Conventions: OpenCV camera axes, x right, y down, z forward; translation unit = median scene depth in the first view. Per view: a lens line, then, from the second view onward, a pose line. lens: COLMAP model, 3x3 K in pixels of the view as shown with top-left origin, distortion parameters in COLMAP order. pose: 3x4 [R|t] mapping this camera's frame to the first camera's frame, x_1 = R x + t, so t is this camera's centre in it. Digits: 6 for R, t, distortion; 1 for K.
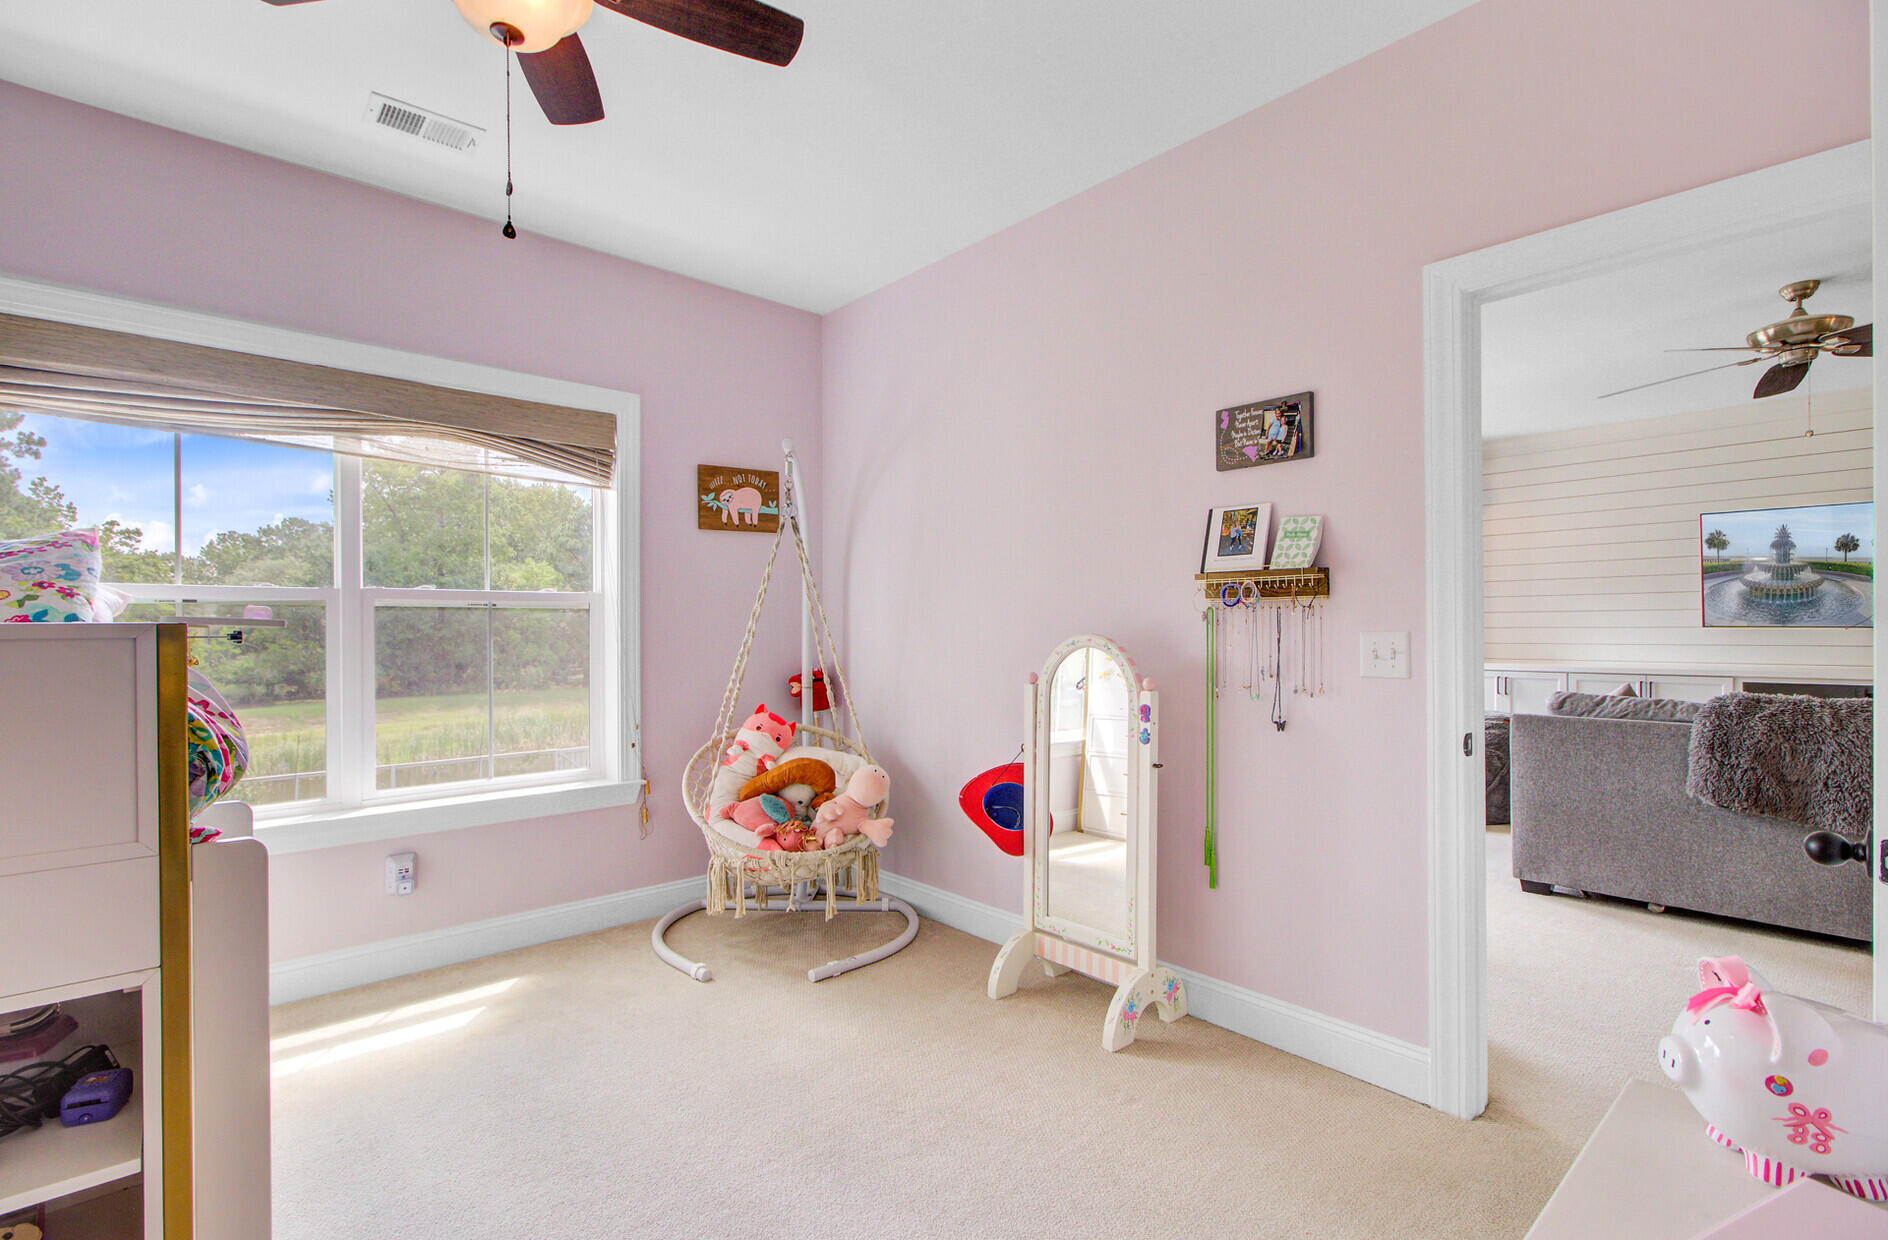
lens RADIAL K [[871.6, 0, 937.7], [0, 871.6, 626.9], [0, 0, 1]] dist [0.000577, -0.000349]
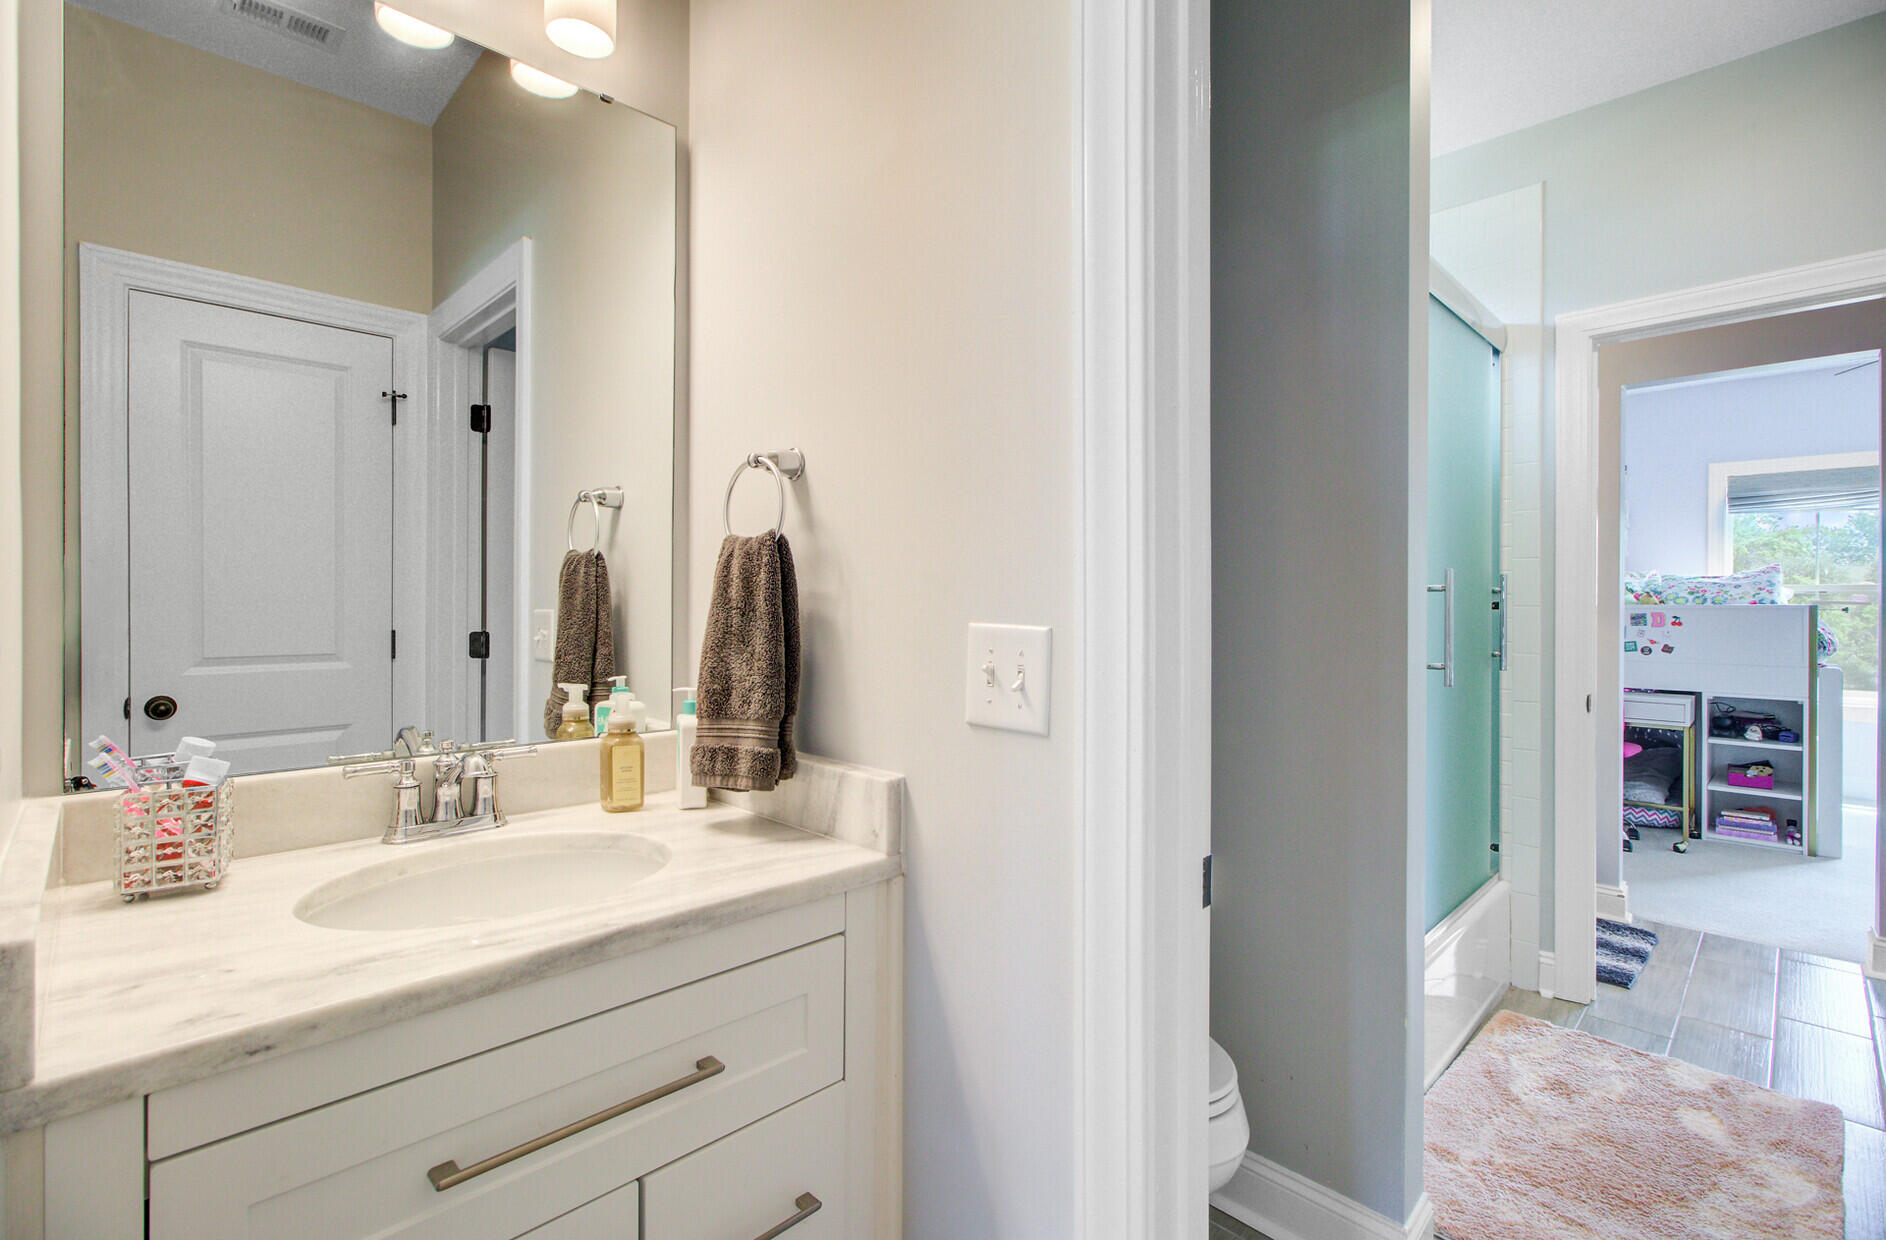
lens RADIAL K [[870.7, 0, 941.4], [0, 870.7, 611.5], [0, 0, 1]] dist [0.000577, -0.000349]
pose [[0.063849, 0.009973, -0.997910, 1.742425], [0.000272, 0.999950, 0.010011, -0.009266], [0.997960, -0.000911, 0.063843, -1.982107]]
